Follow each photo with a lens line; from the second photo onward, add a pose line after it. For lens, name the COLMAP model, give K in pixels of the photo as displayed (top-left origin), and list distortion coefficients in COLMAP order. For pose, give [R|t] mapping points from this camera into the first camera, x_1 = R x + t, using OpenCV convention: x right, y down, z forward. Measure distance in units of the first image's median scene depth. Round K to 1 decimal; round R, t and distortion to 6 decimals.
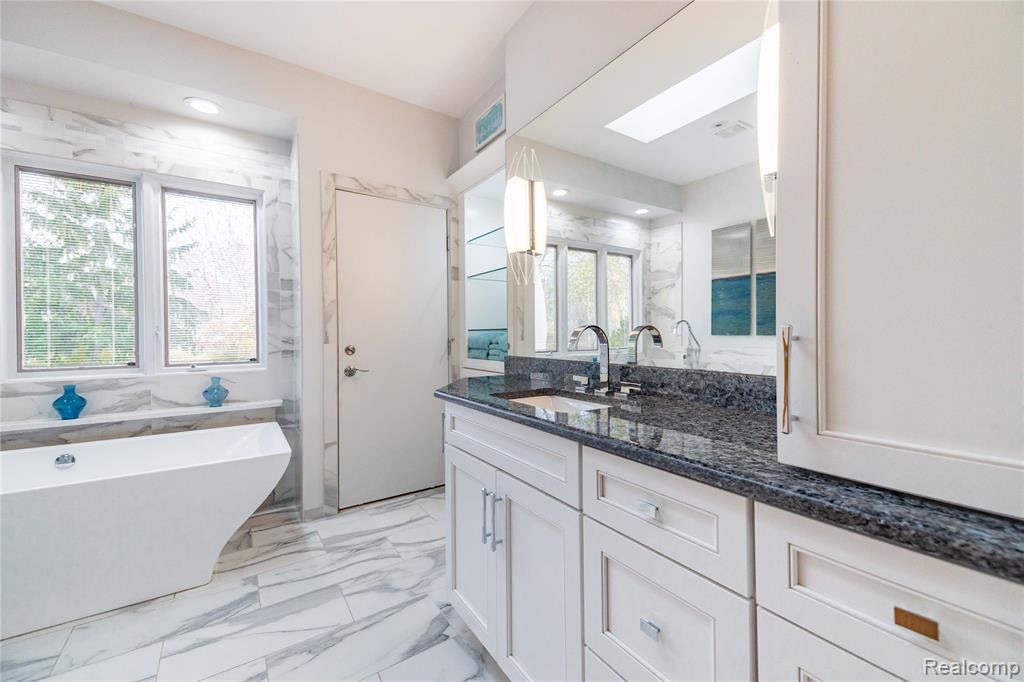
lens RADIAL K [[419.8, 0, 515.8], [0, 419.8, 336.6], [0, 0, 1]] dist [0.028272, -0.006310]
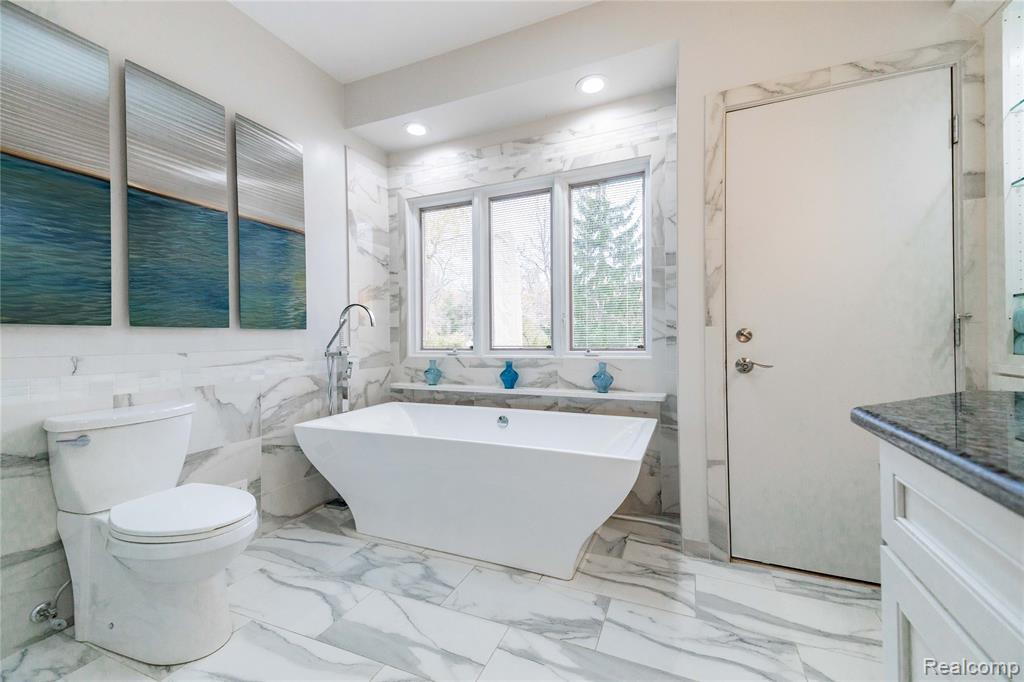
lens RADIAL K [[419.8, 0, 503.0], [0, 419.8, 335.8], [0, 0, 1]] dist [0.028272, -0.006310]
pose [[0.533387, 0.000490, -0.845871, -0.013055], [-0.001753, 0.999998, -0.000525, 0.034883], [0.845870, 0.001763, 0.533387, 0.293601]]
